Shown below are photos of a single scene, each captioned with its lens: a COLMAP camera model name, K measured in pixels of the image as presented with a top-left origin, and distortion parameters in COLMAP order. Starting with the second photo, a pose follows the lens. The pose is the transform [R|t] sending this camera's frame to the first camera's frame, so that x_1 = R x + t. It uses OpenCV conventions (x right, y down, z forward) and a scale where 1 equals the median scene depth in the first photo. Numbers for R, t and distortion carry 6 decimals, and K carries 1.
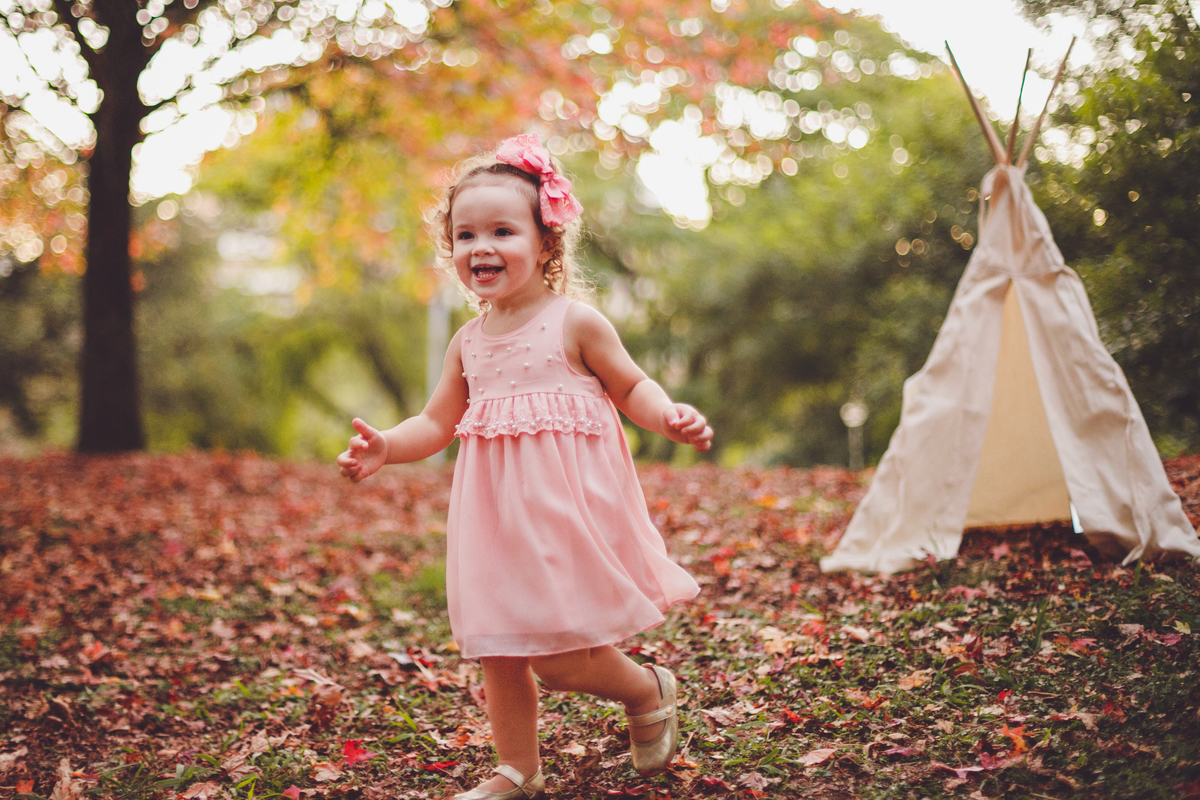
lens RADIAL K [[2080.2, 0, 600.0], [0, 2080.2, 400.0], [0, 0, 1]] dist [-0.029478, 0.158883]
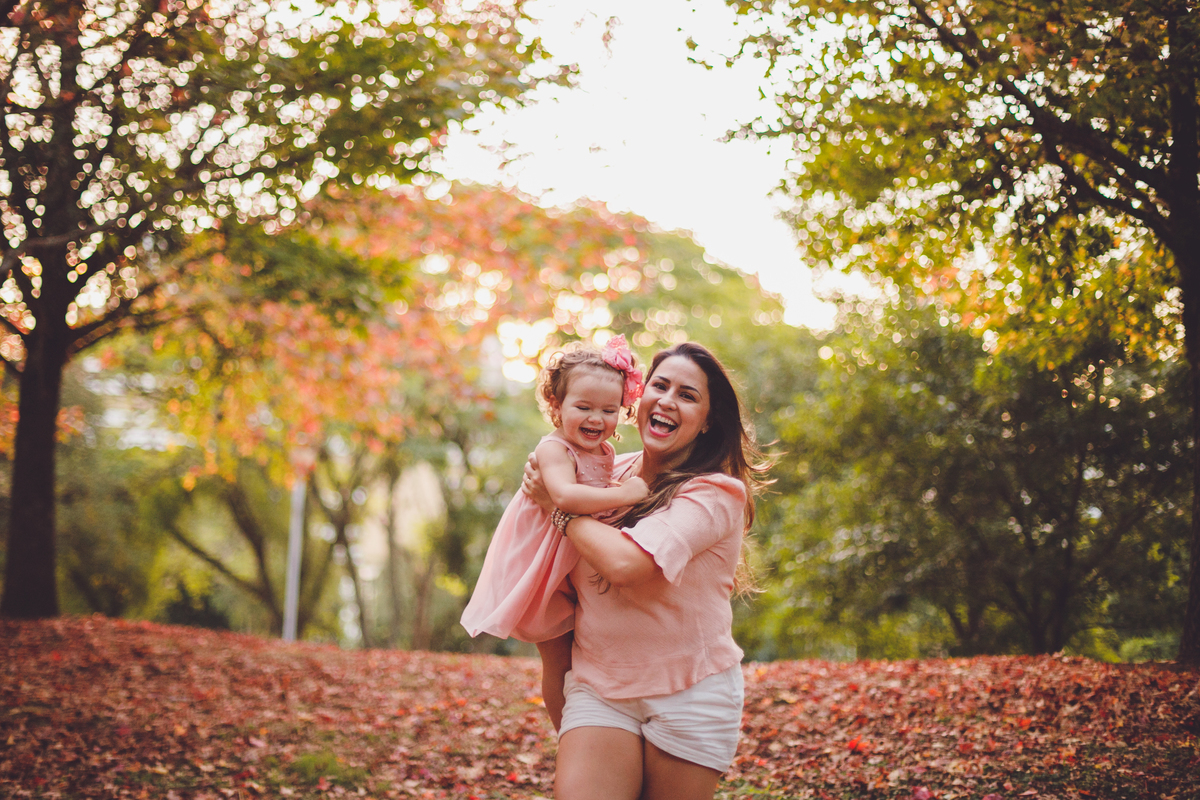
lens RADIAL K [[2080.2, 0, 600.0], [0, 2080.2, 400.0], [0, 0, 1]] dist [-0.029478, 0.158883]
pose [[0.996681, 0.036535, 0.072749, 0.015003], [-0.033031, 0.998262, -0.048799, -0.100931], [-0.074405, 0.046234, 0.996156, -0.502498]]
